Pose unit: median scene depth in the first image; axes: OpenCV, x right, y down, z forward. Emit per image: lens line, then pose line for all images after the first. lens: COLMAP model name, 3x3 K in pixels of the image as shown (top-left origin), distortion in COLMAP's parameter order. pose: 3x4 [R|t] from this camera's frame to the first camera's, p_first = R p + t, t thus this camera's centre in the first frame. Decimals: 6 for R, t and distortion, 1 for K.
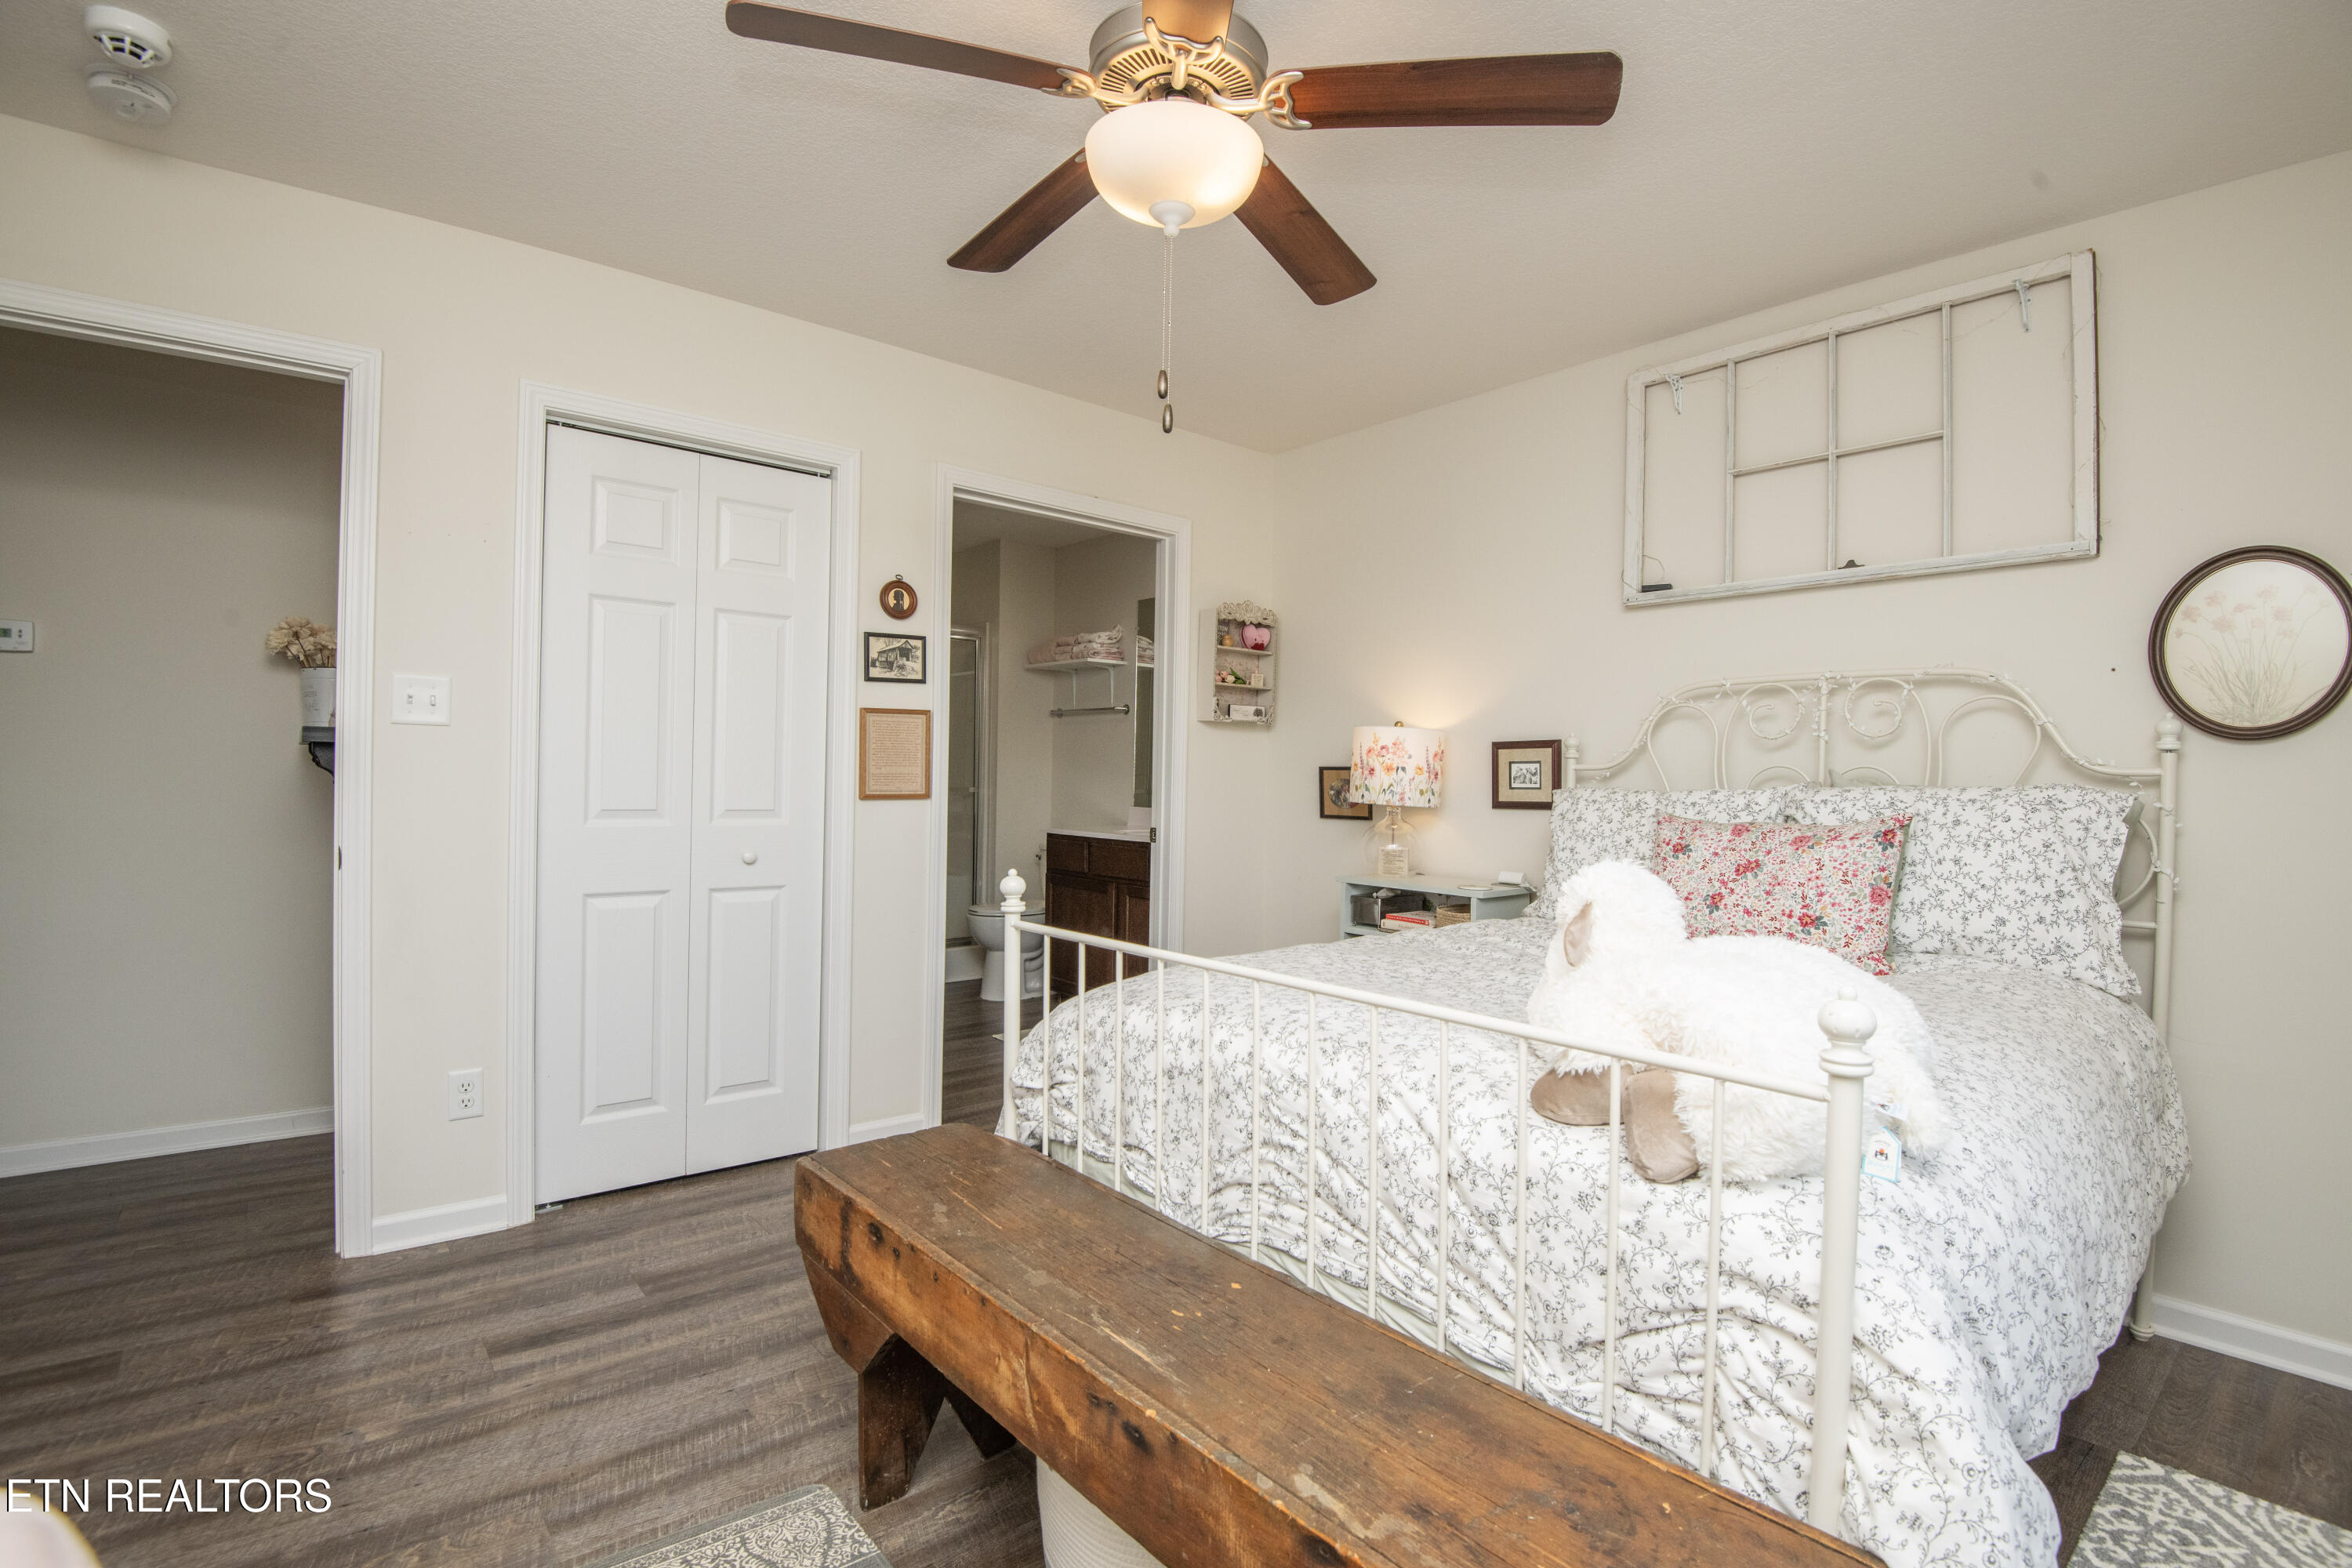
lens RADIAL K [[1085.7, 0, 1185.5], [0, 1085.7, 785.7], [0, 0, 1]] dist [-0.013226, -0.018277]
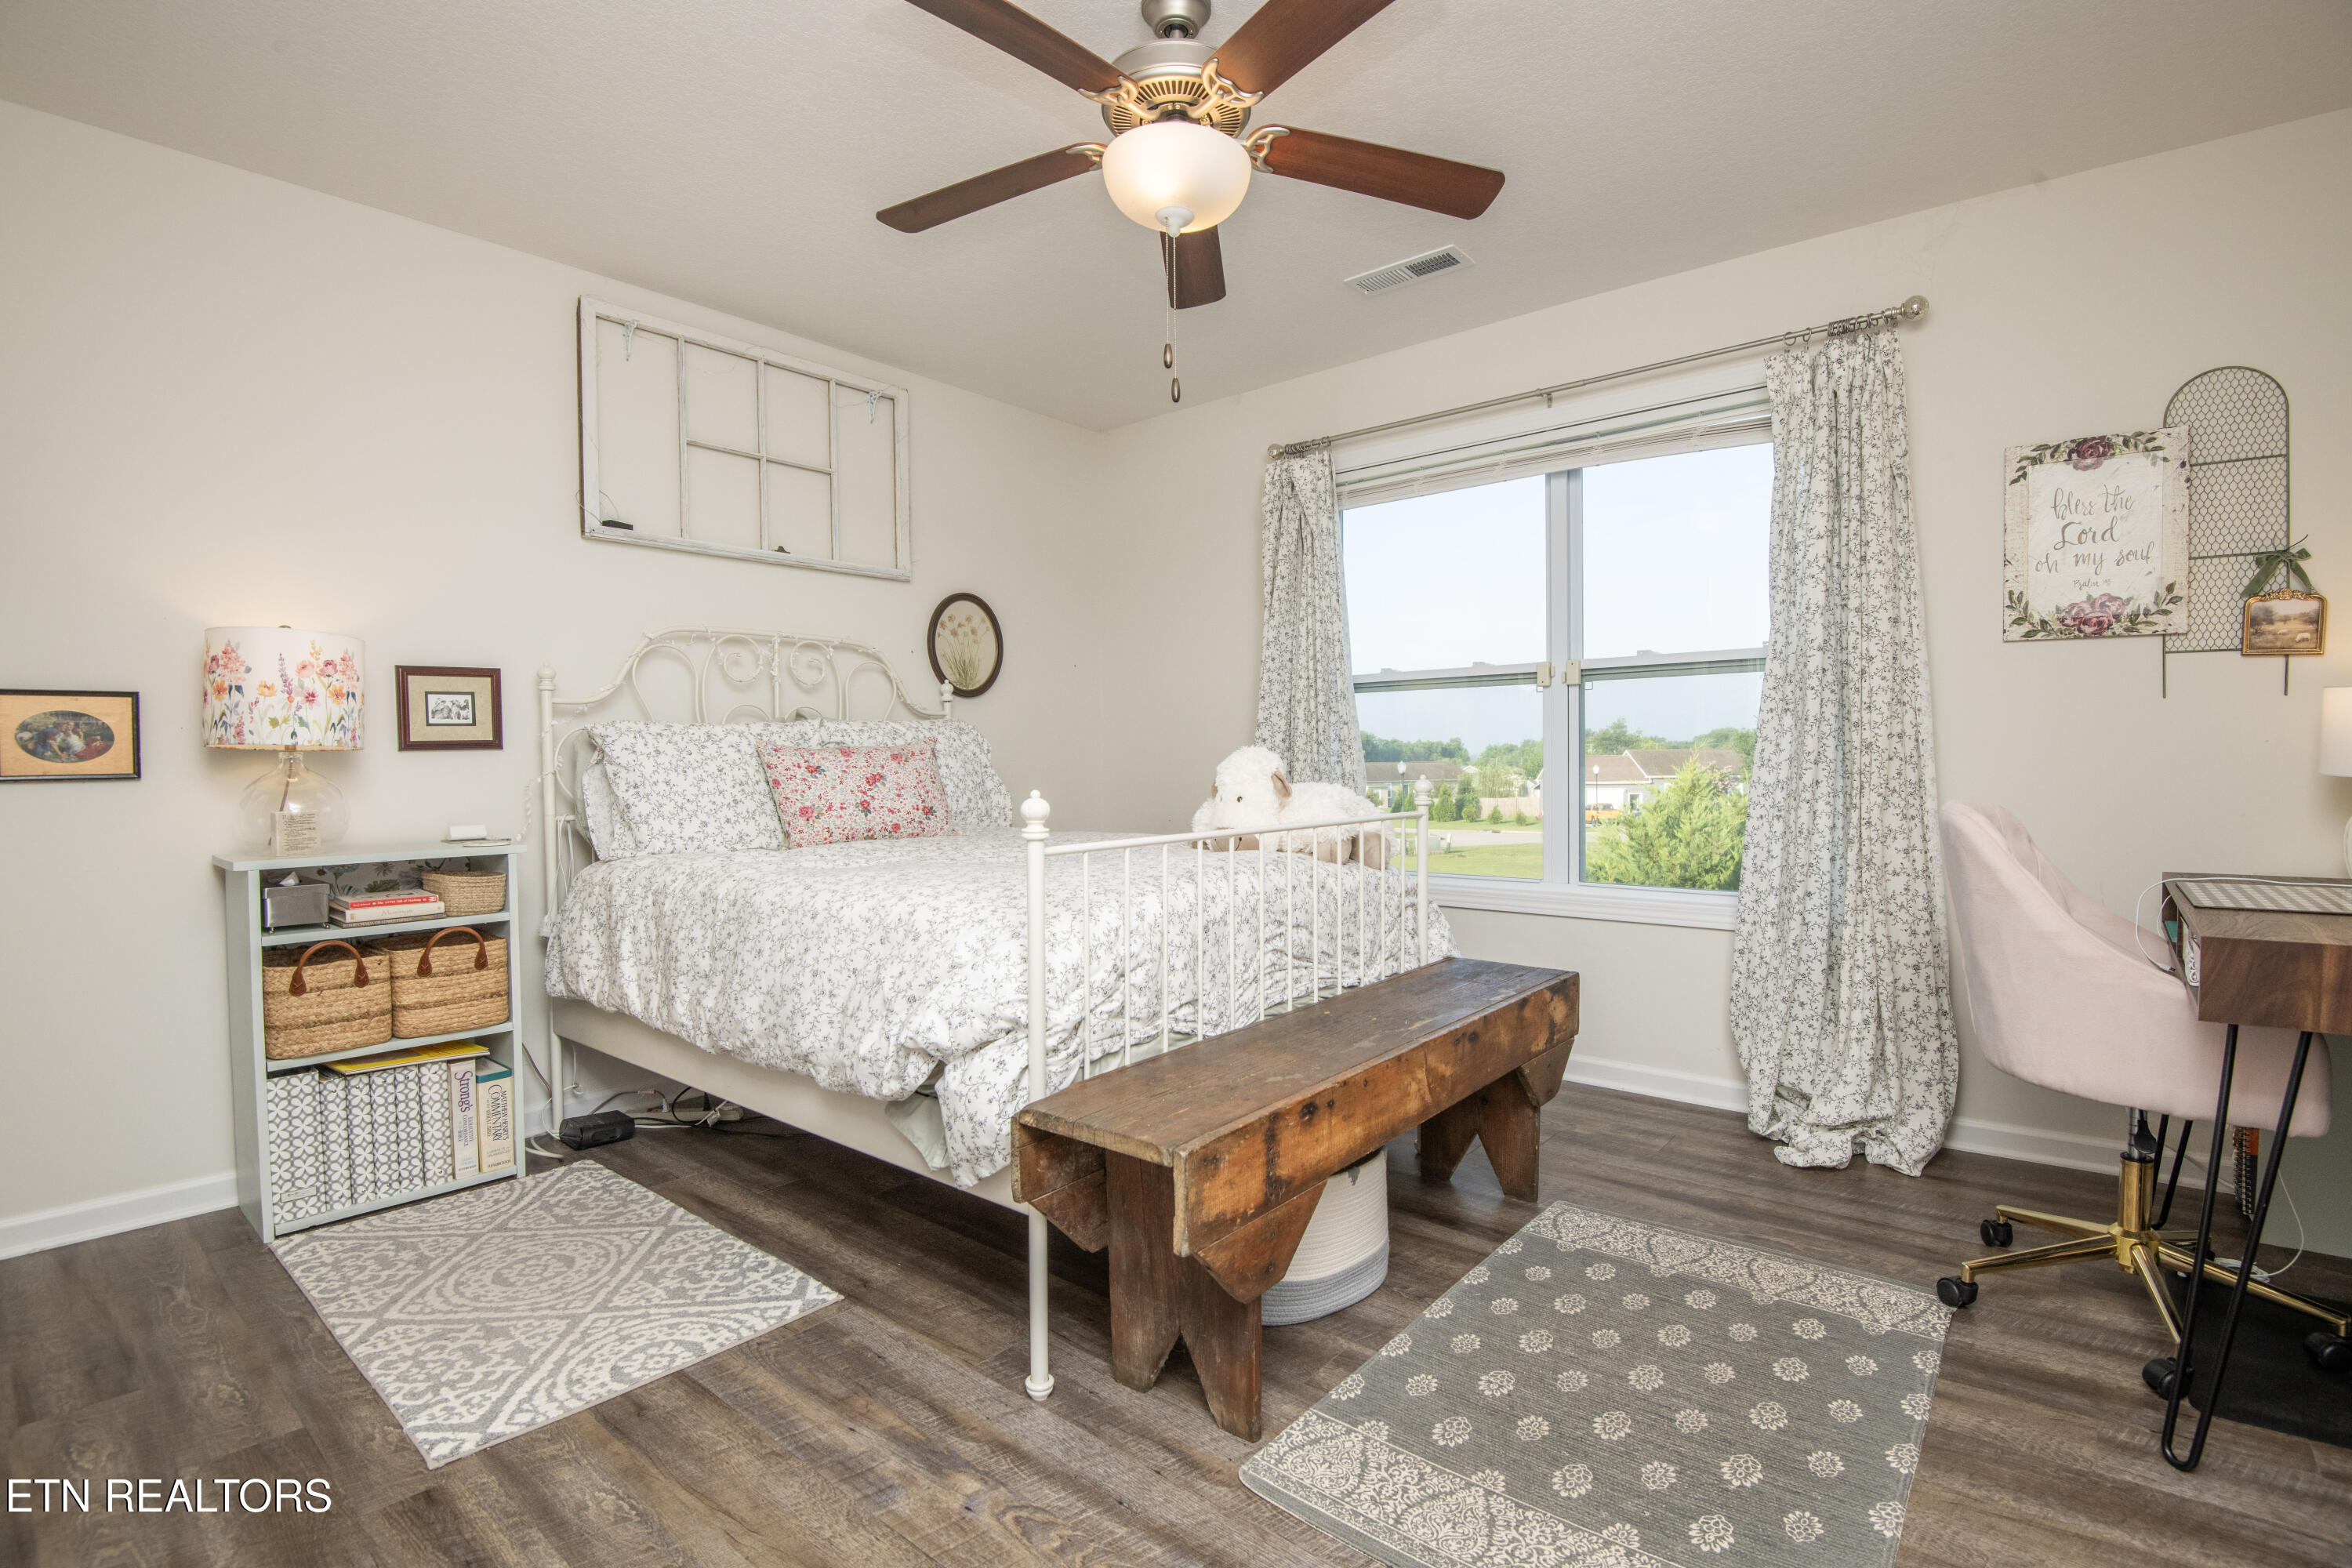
lens RADIAL K [[1085.7, 0, 1185.5], [0, 1085.7, 785.7], [0, 0, 1]] dist [-0.013226, -0.018277]
pose [[-0.178901, -0.043778, 0.982893, -0.696092], [0.014961, 0.998773, 0.047209, 0.021960], [-0.983753, 0.023150, -0.178026, 0.696437]]
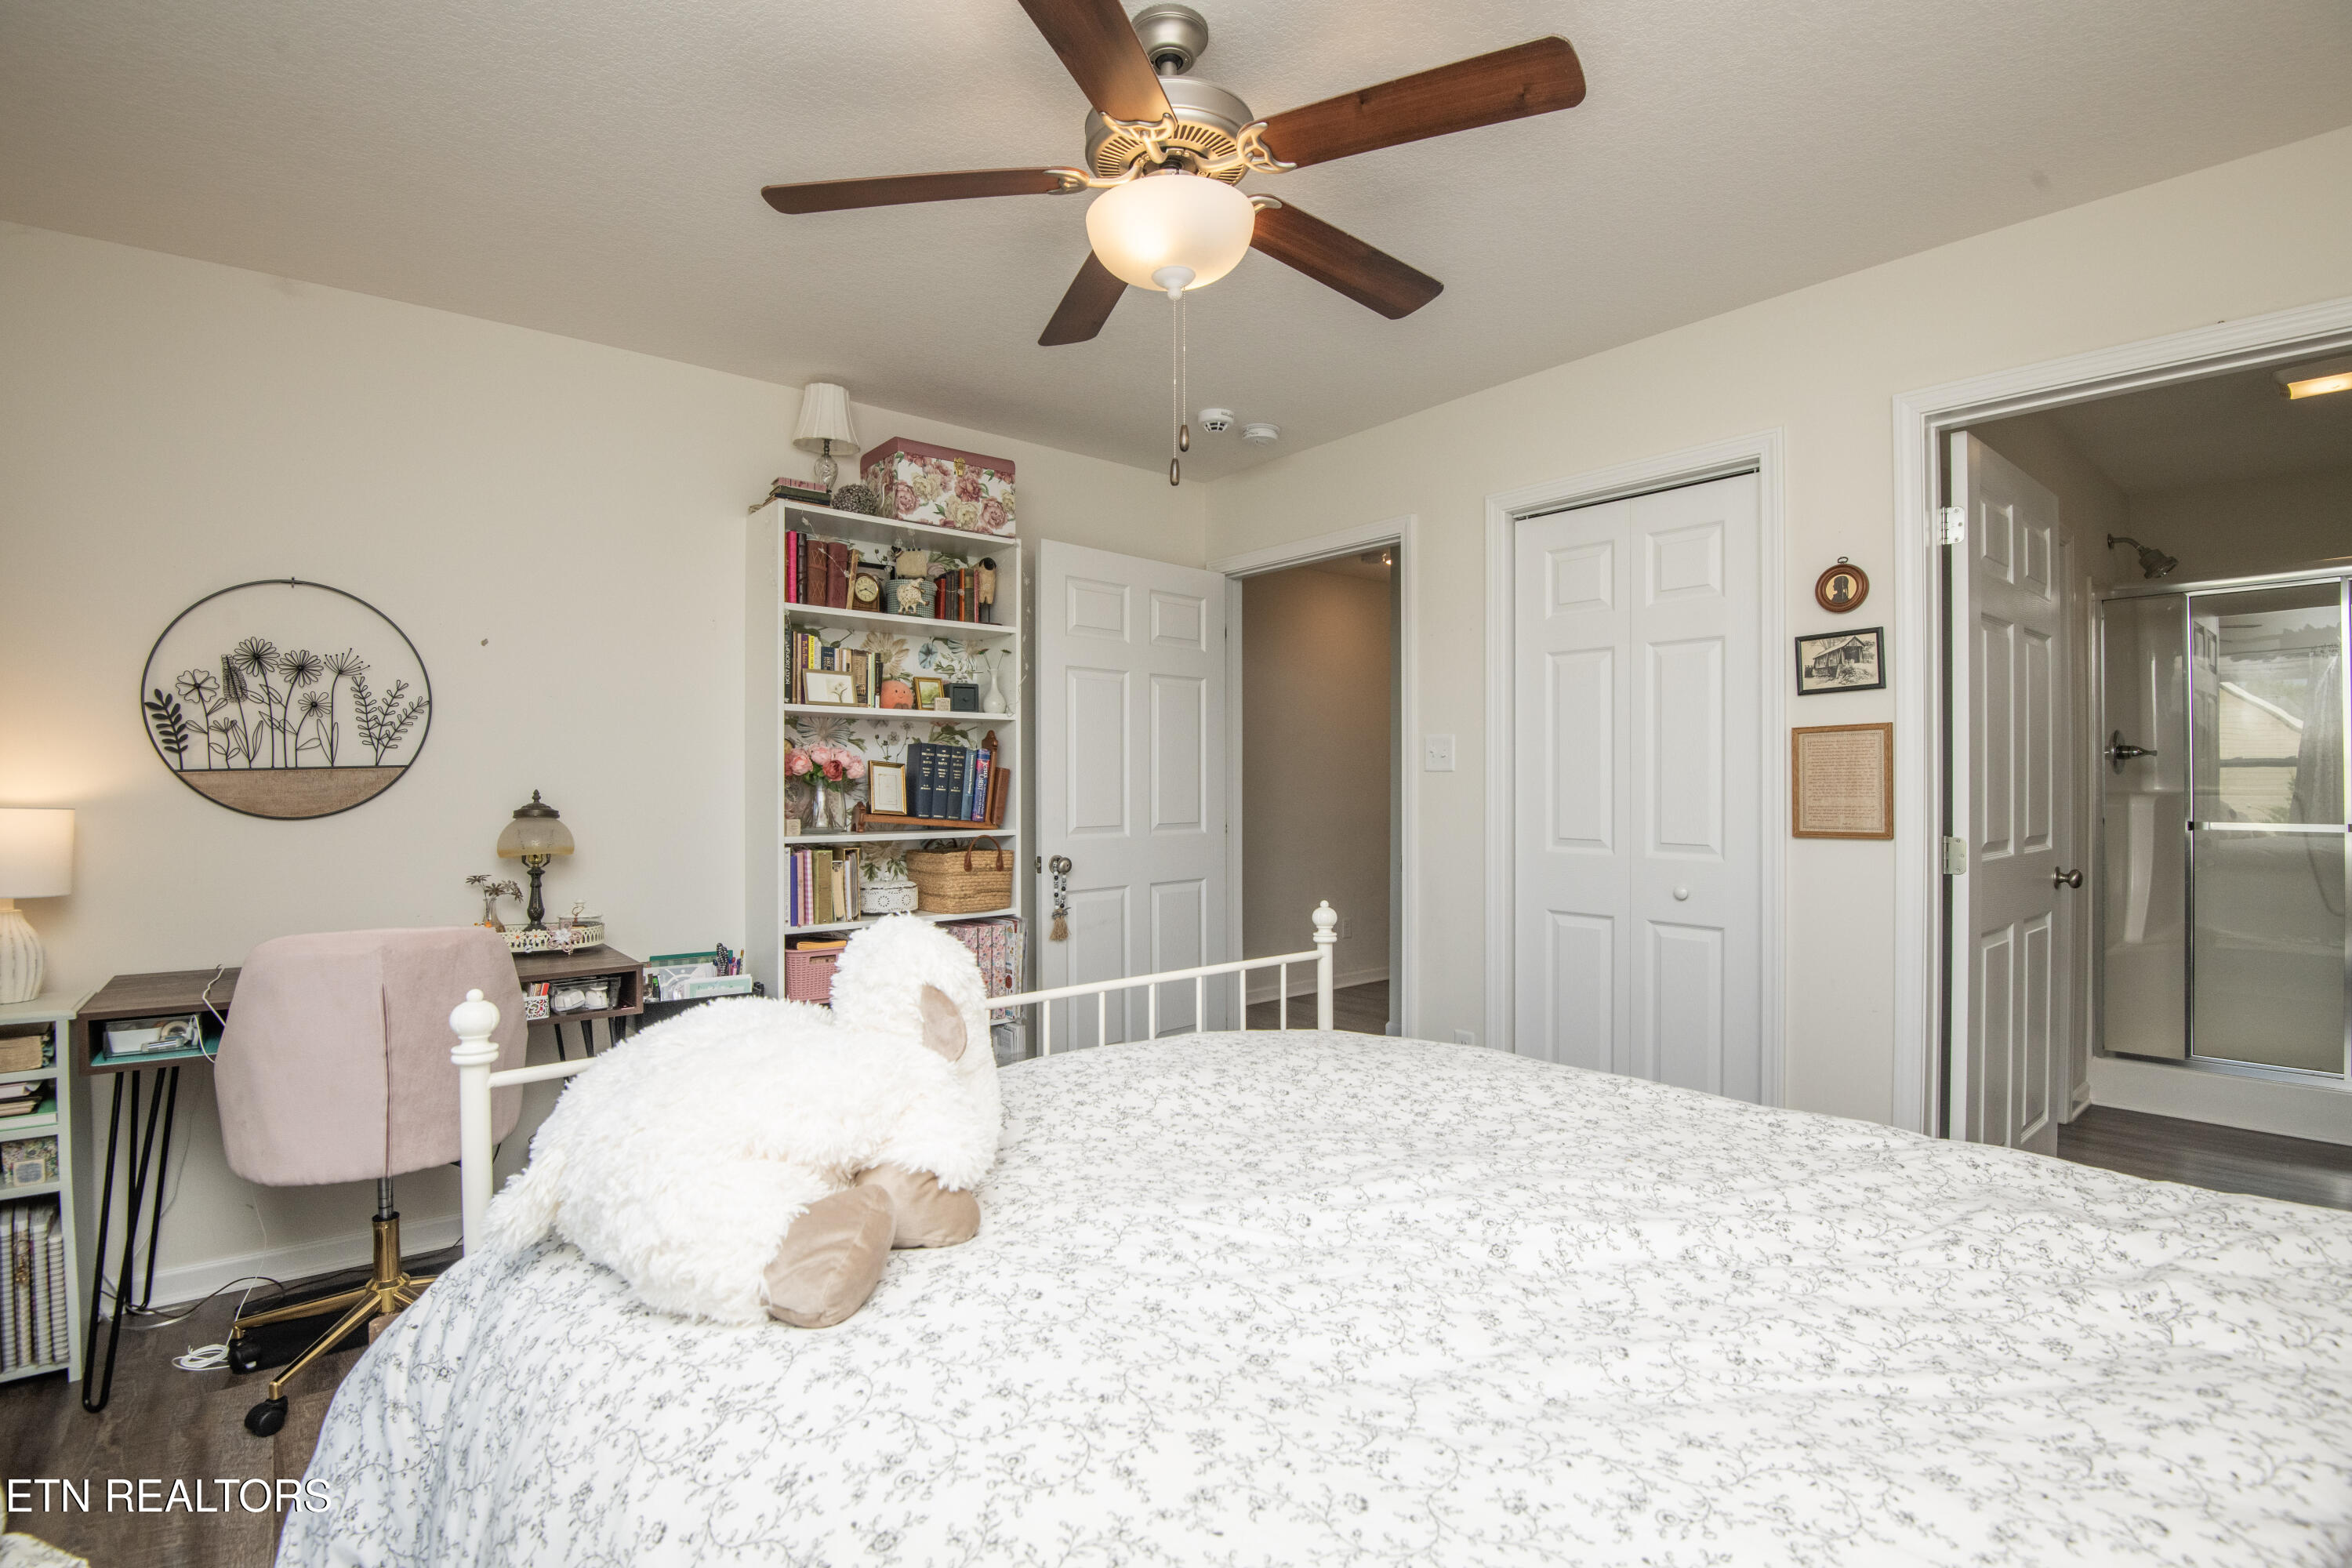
lens RADIAL K [[1085.7, 0, 1185.5], [0, 1085.7, 785.7], [0, 0, 1]] dist [-0.013226, -0.018277]
pose [[0.014641, -0.015898, -0.999766, 0.596685], [-0.007167, 0.999846, -0.016004, -0.011430], [0.999867, 0.007399, 0.014525, 0.580087]]
